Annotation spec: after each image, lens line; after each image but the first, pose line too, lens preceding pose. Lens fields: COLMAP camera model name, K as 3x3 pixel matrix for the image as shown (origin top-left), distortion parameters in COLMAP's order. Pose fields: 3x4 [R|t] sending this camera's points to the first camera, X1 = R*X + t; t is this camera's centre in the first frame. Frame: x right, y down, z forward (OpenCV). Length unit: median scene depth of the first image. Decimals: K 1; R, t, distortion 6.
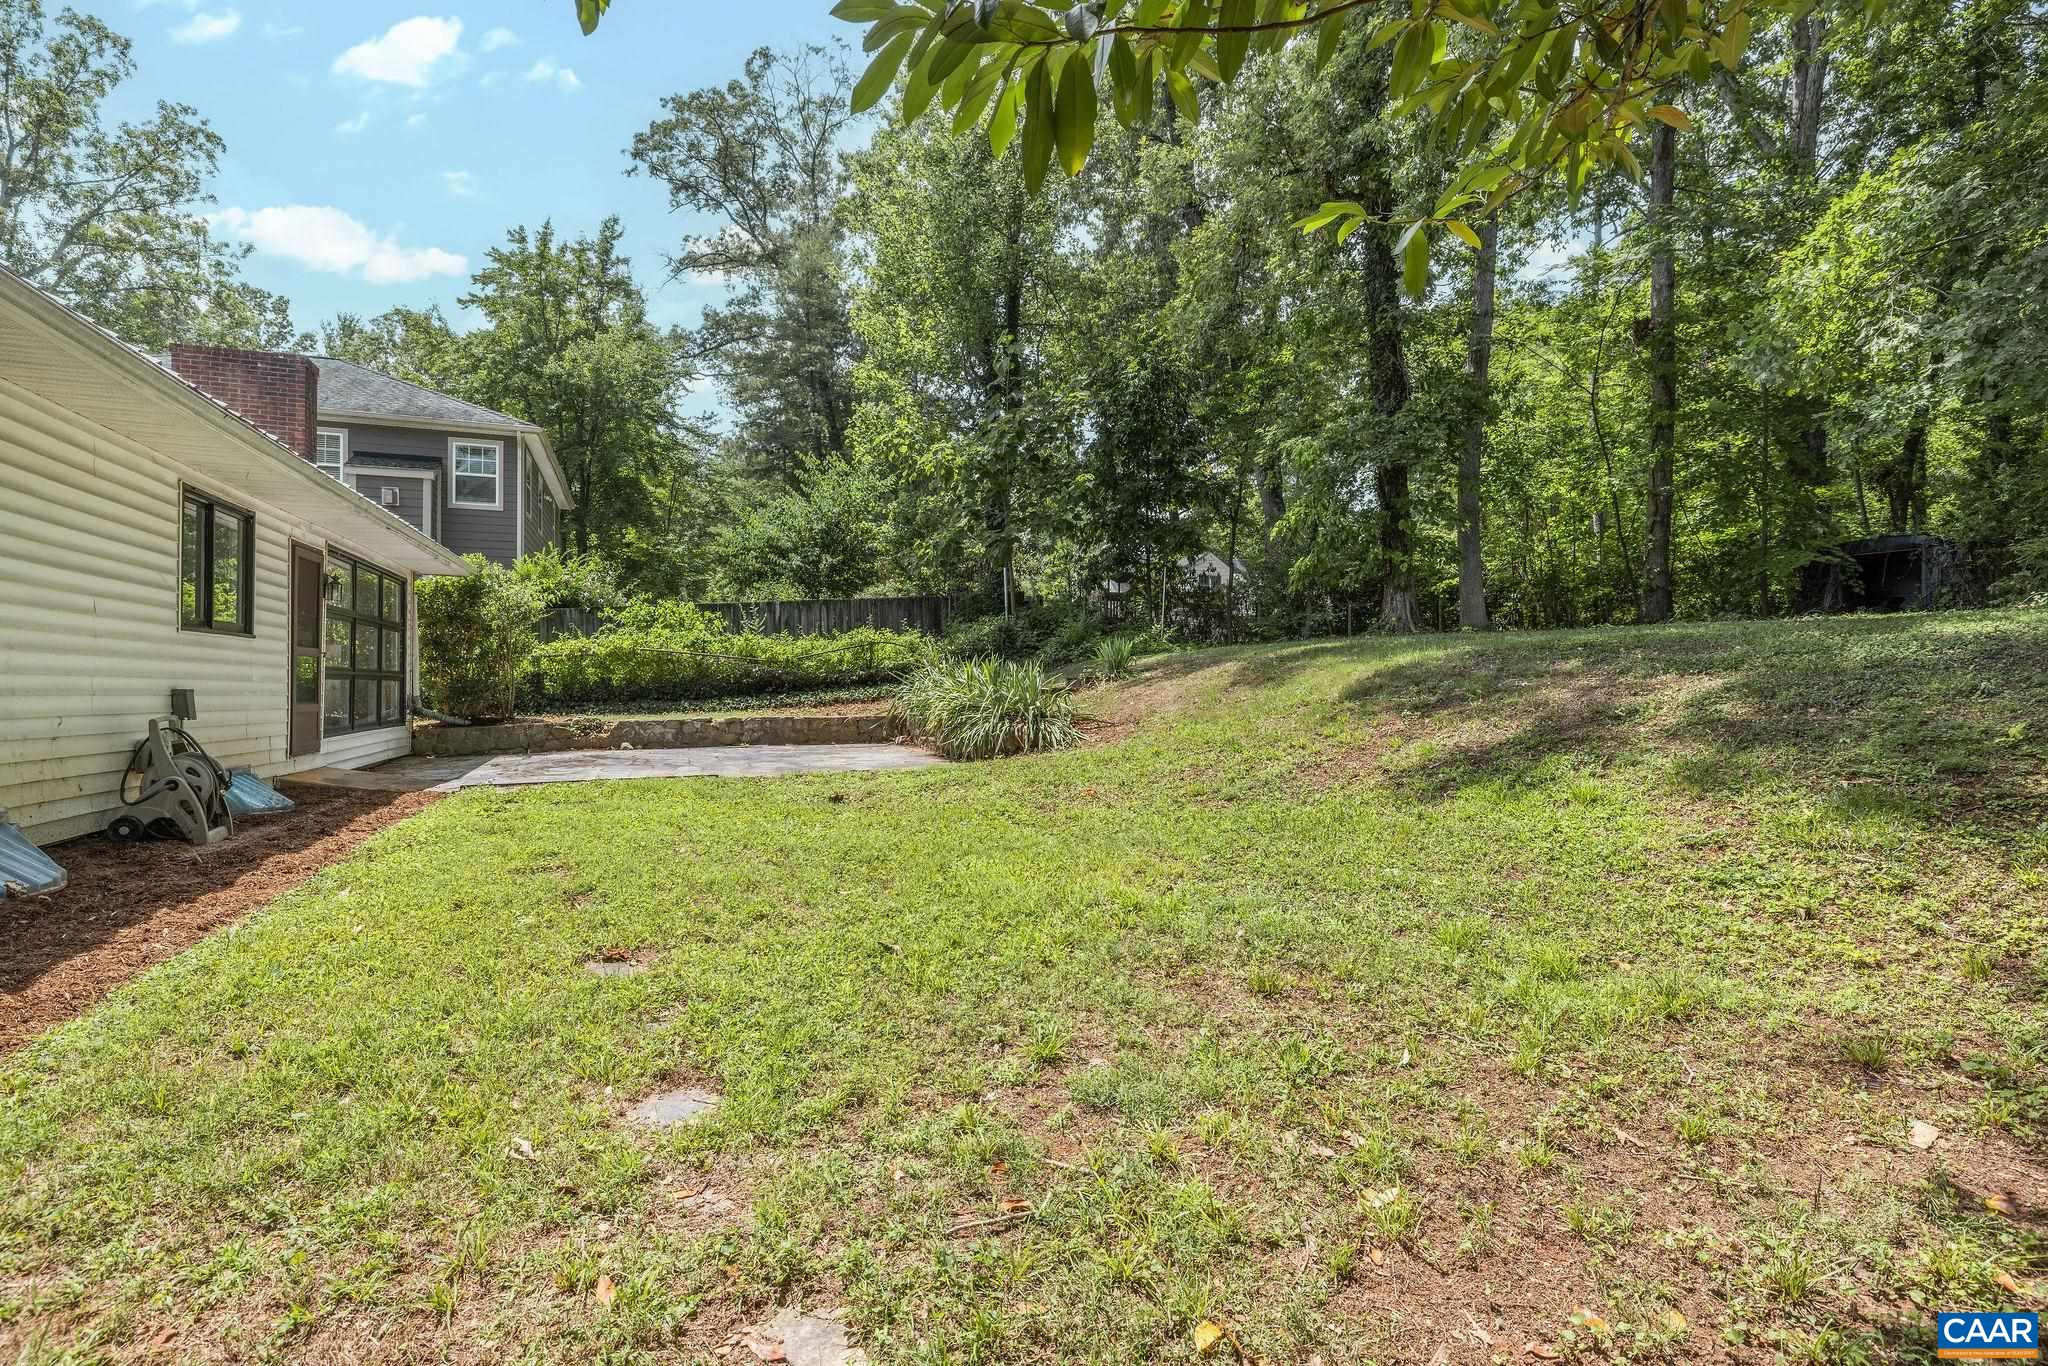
lens RADIAL K [[970.2, 0, 1014.6], [0, 970.2, 683.3], [0, 0, 1]] dist [0.002976, 0.001333]
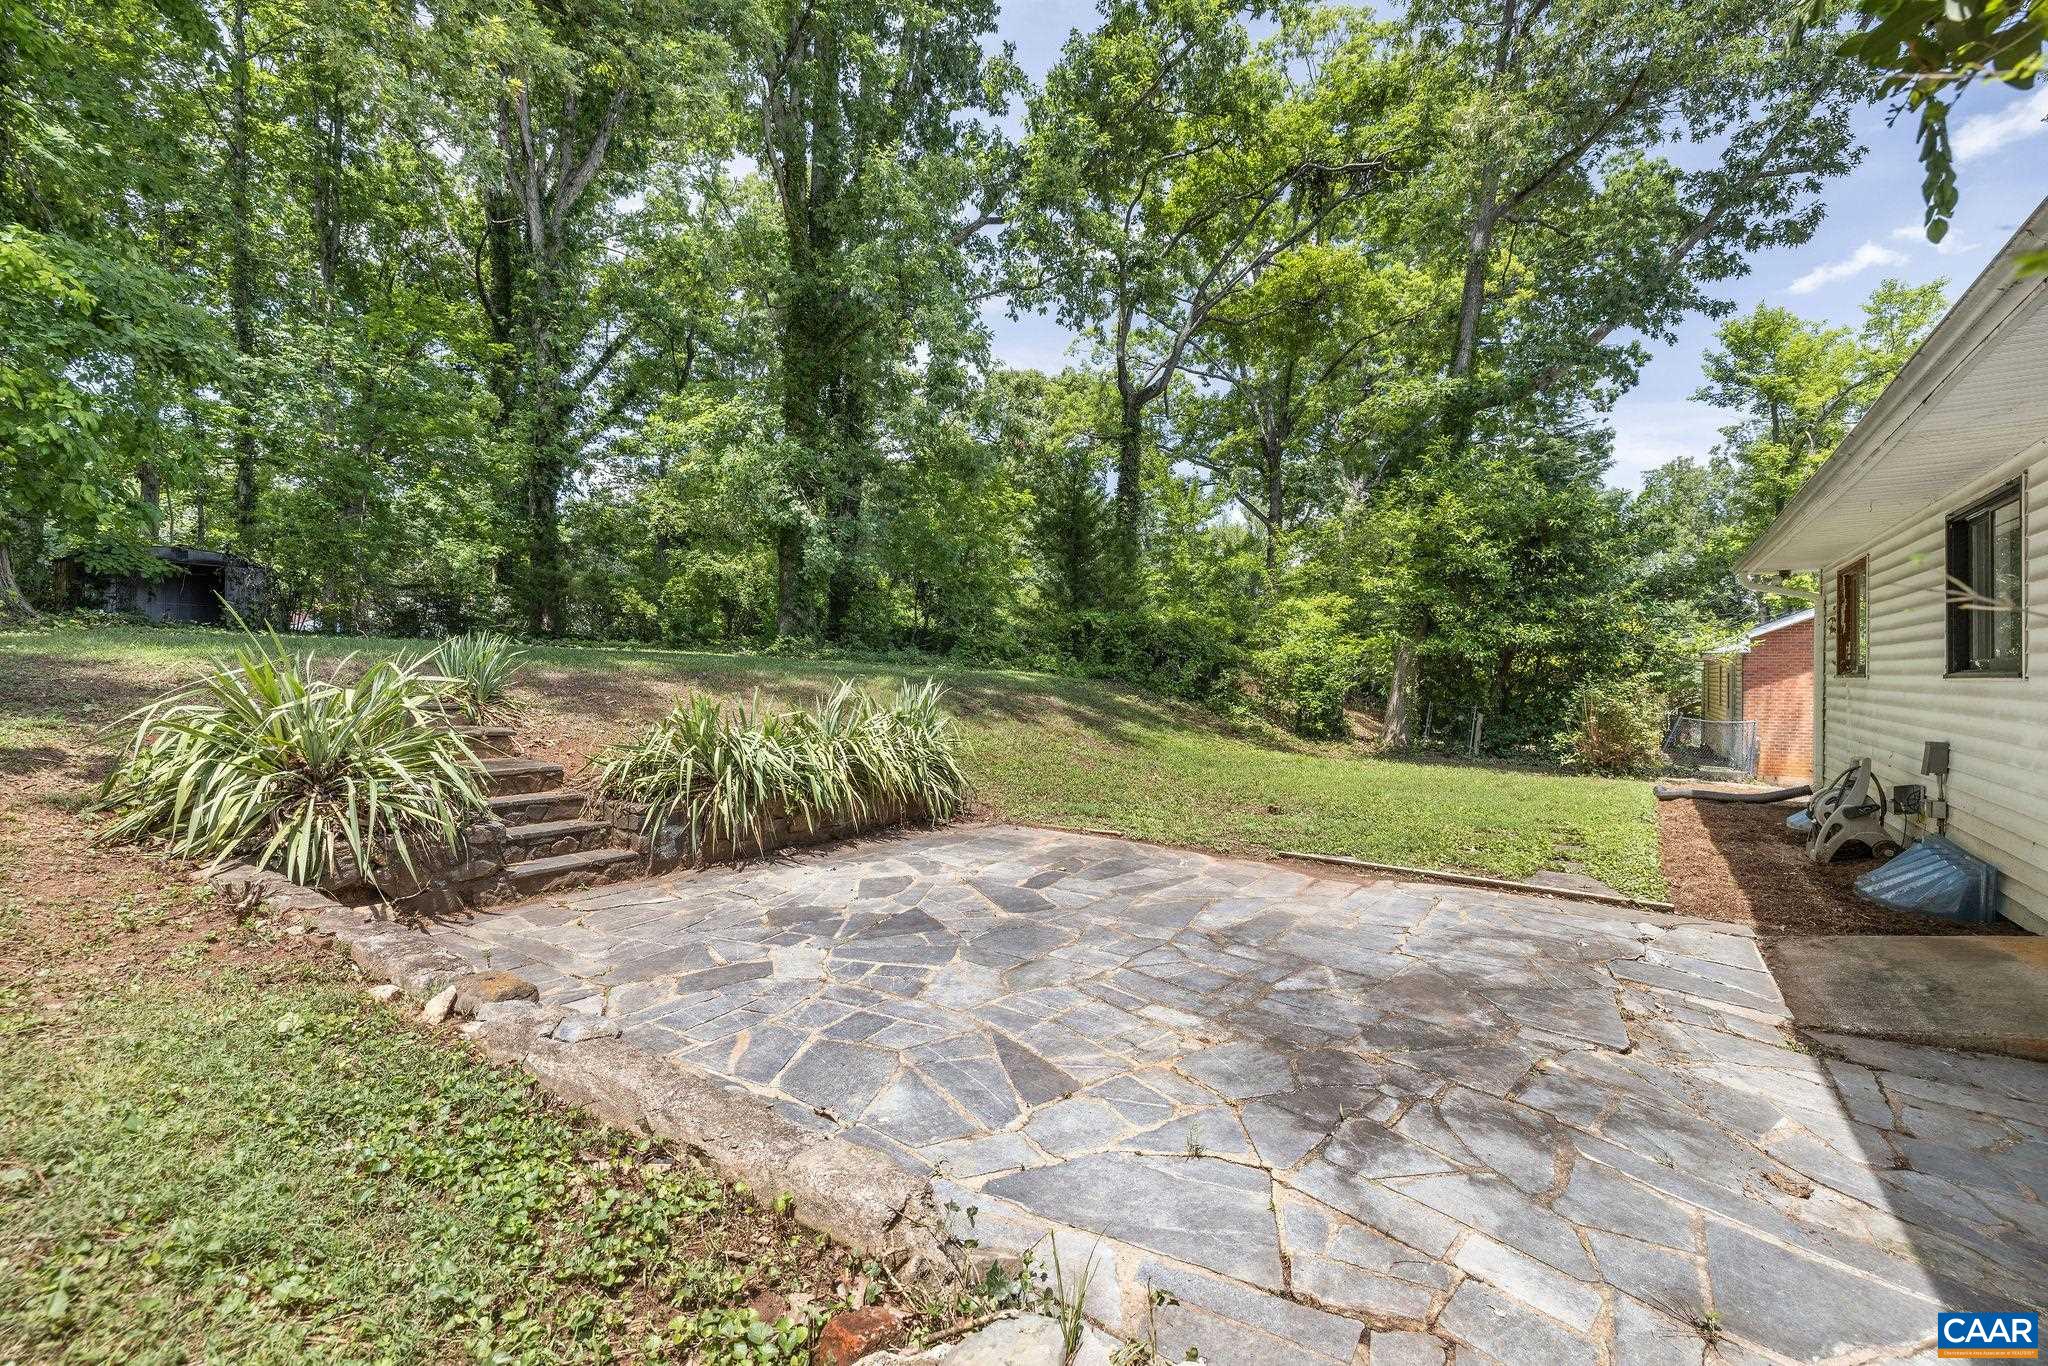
lens RADIAL K [[863.4, 0, 1017.3], [0, 863.4, 683.6], [0, 0, 1]] dist [0.001207, -0.000286]
pose [[-0.576827, -0.004802, 0.816852, -0.242623], [-0.001791, 0.999988, 0.004614, -0.012365], [-0.816864, 0.001199, -0.576829, 0.518230]]
